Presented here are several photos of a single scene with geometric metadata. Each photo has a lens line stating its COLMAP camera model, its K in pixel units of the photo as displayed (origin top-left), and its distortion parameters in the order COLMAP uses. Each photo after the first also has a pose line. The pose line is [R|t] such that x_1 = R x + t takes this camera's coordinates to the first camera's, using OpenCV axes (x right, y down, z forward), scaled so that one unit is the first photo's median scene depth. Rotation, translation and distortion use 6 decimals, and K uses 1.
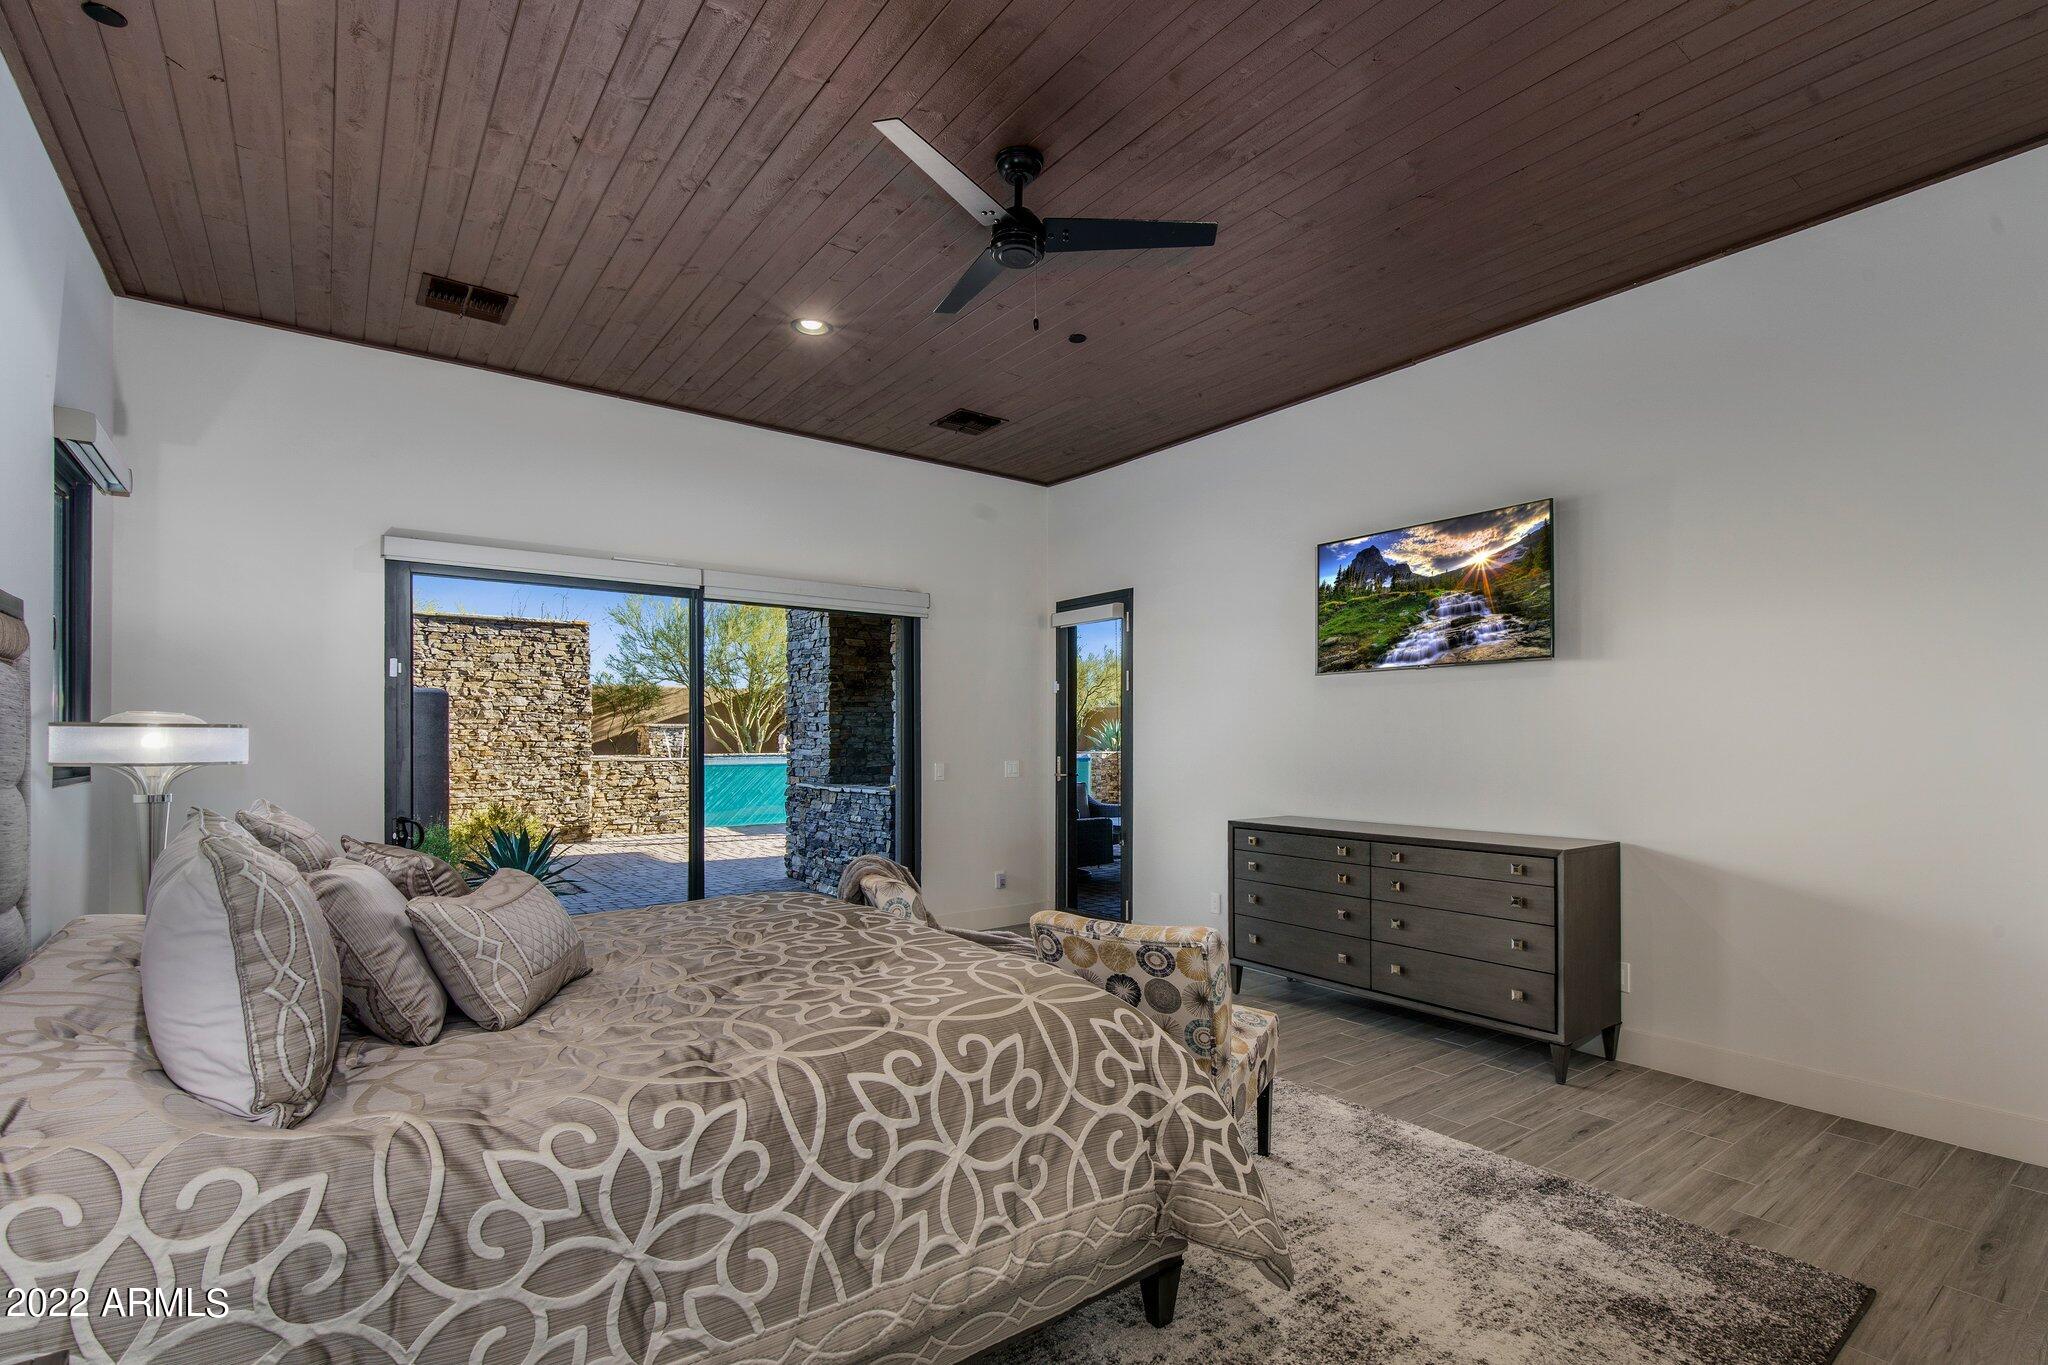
lens RADIAL K [[977.4, 0, 1026.8], [0, 977.4, 706.3], [0, 0, 1]] dist [0.000074, 0.000233]
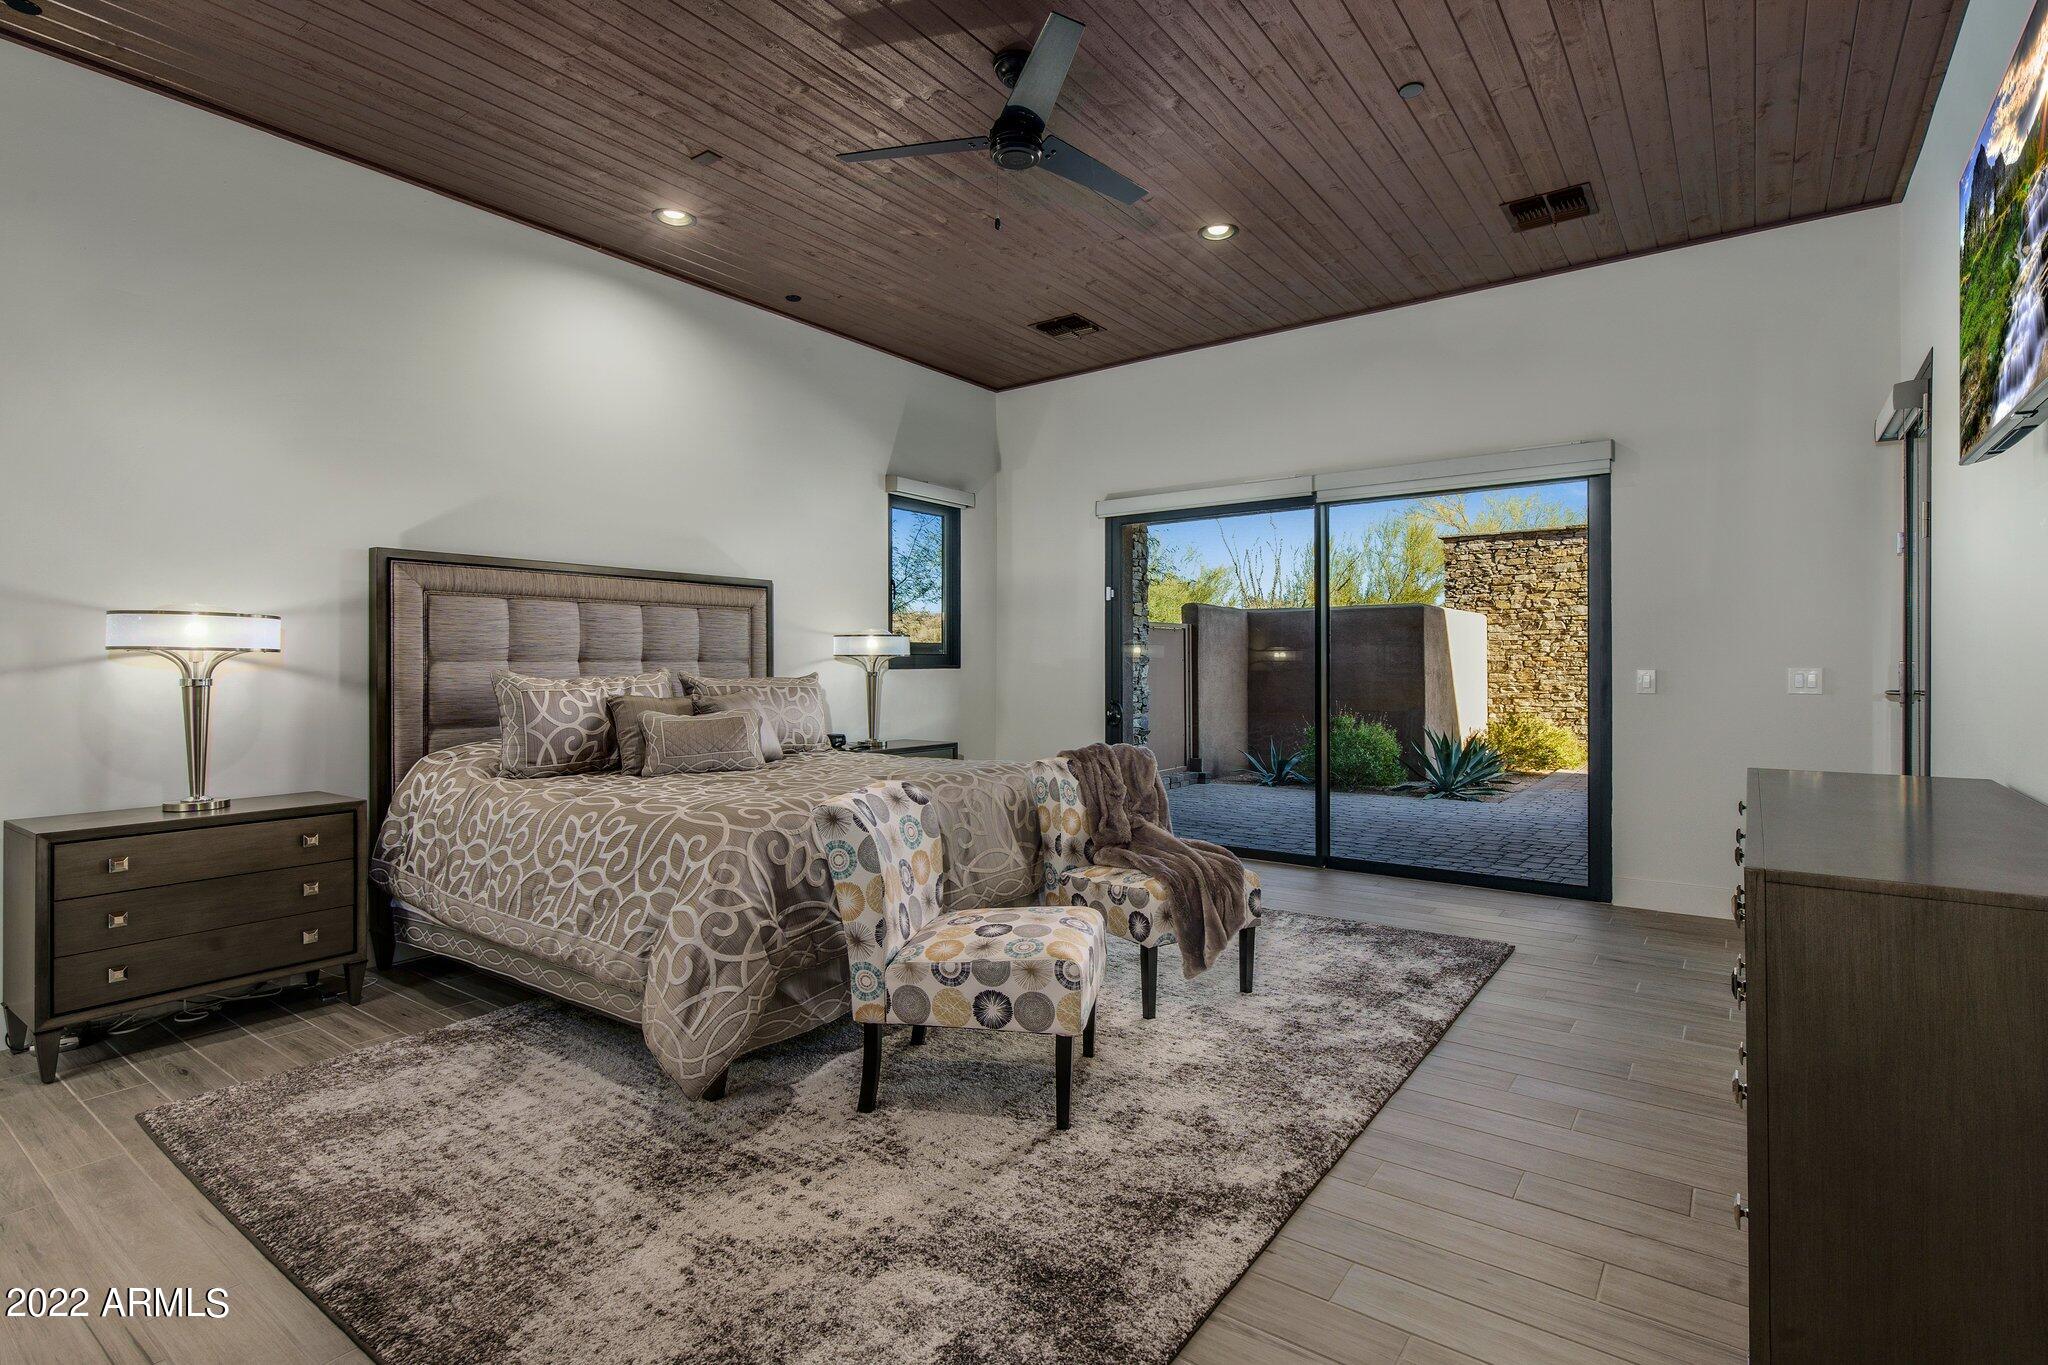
lens RADIAL K [[986.4, 0, 1020.0], [0, 986.4, 633.0], [0, 0, 1]] dist [-0.002261, -0.000390]
pose [[0.268703, -0.029423, -0.962774, 1.223379], [0.037314, 0.999101, -0.020119, 0.072630], [0.962500, -0.030519, 0.269560, 0.892134]]
